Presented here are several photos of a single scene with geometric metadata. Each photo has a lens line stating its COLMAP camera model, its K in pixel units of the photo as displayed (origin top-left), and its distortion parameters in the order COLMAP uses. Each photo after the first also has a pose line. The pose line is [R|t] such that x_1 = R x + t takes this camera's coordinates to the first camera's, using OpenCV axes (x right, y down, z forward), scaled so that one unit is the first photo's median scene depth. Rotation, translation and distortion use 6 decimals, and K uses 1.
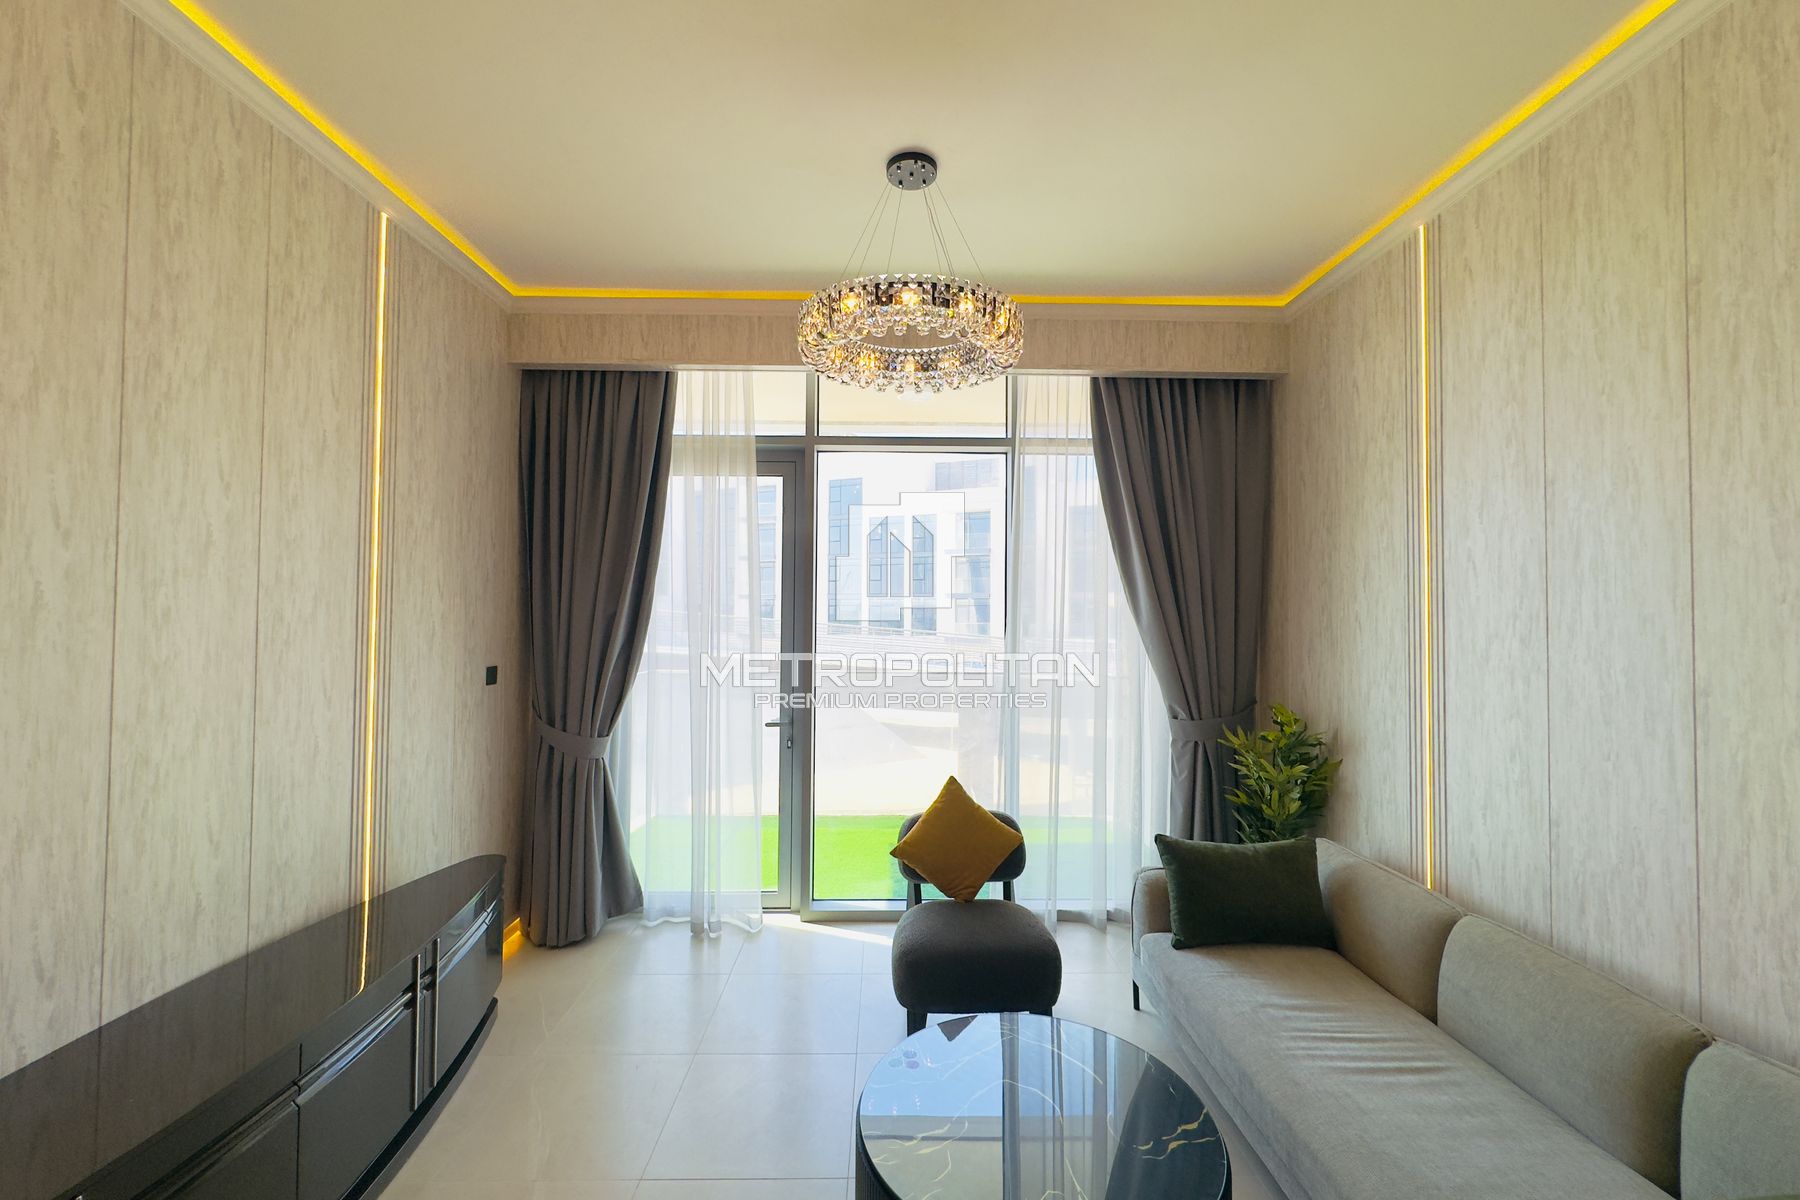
lens RADIAL K [[718.9, 0, 901.7], [0, 718.9, 594.5], [0, 0, 1]] dist [-0.000680, -0.000577]
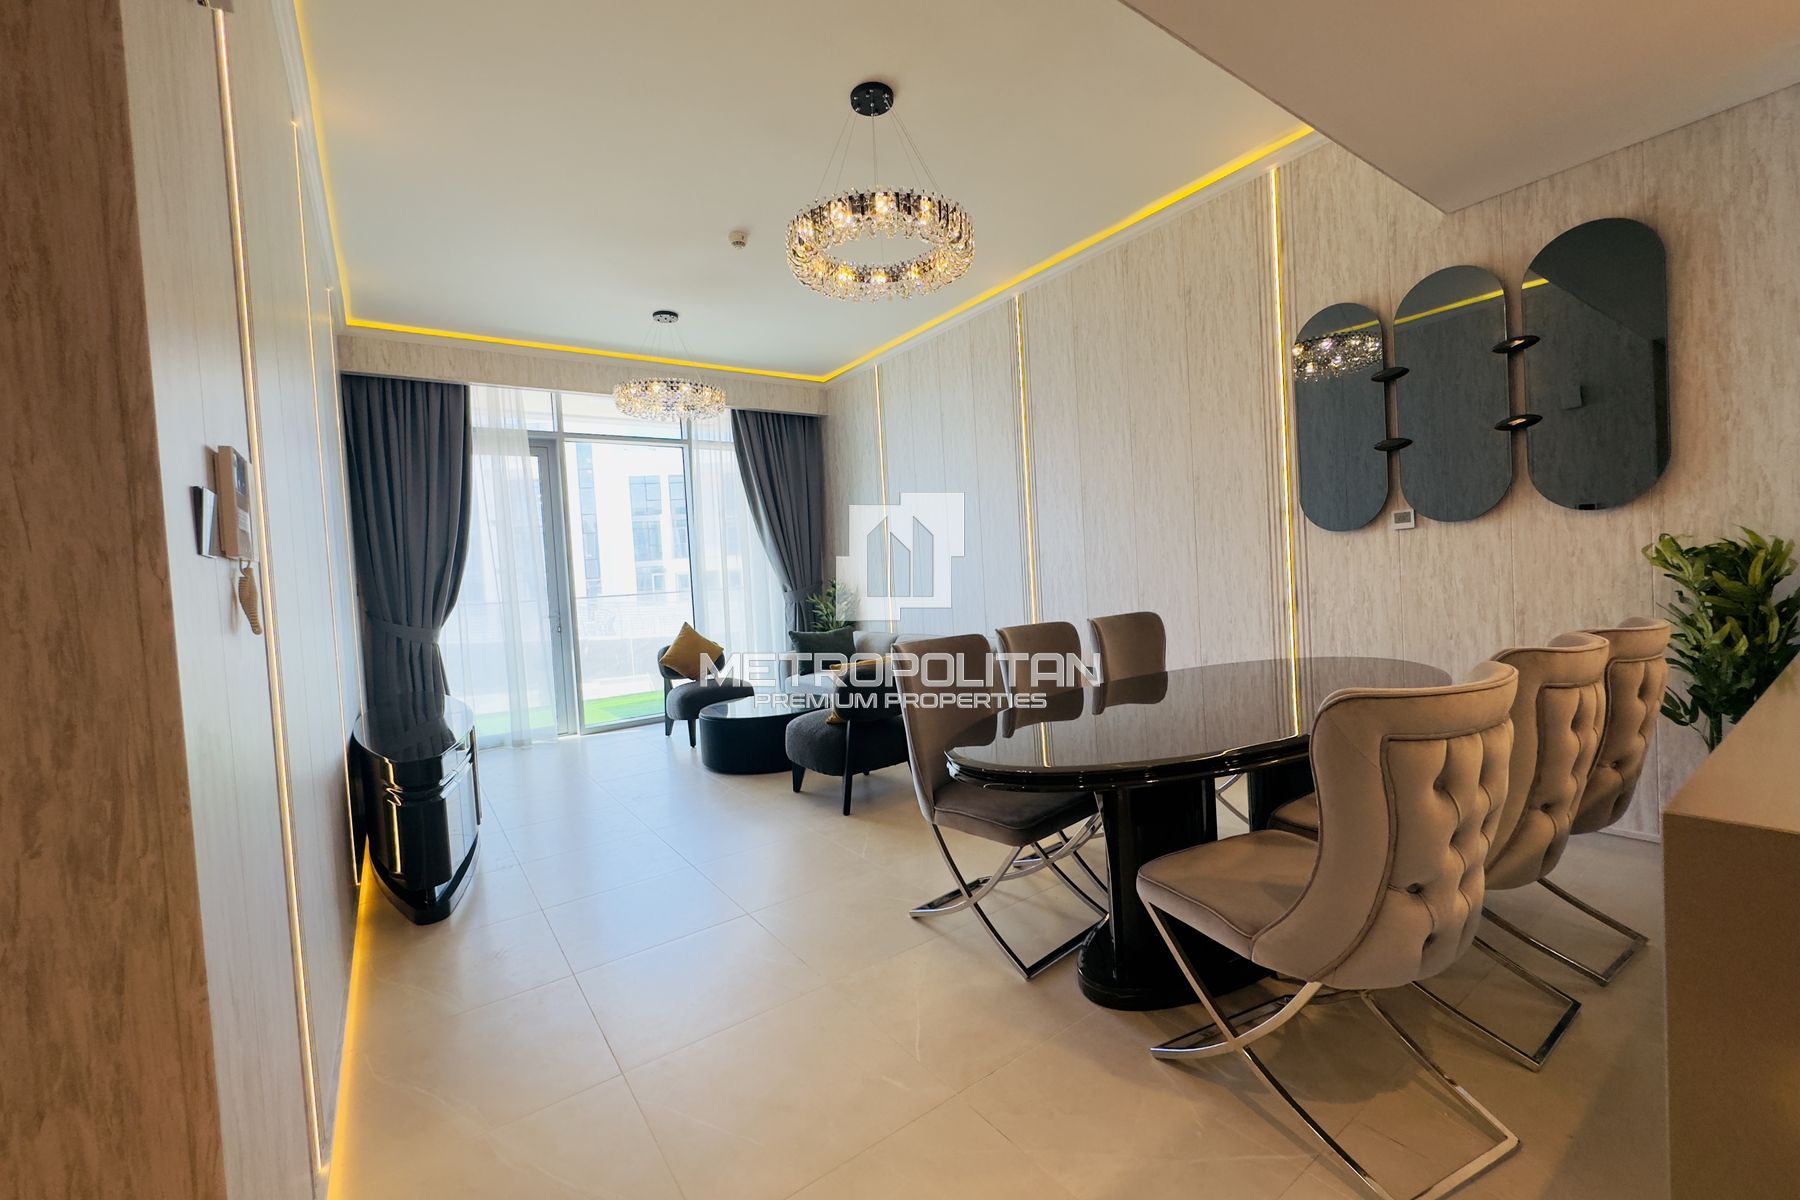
lens RADIAL K [[718.9, 0, 898.2], [0, 718.9, 593.8], [0, 0, 1]] dist [-0.000680, -0.000577]
pose [[0.827953, -0.069168, 0.556515, -0.439807], [0.047512, 0.997448, 0.053285, 0.088839], [-0.558781, -0.017676, 0.829127, -0.764175]]
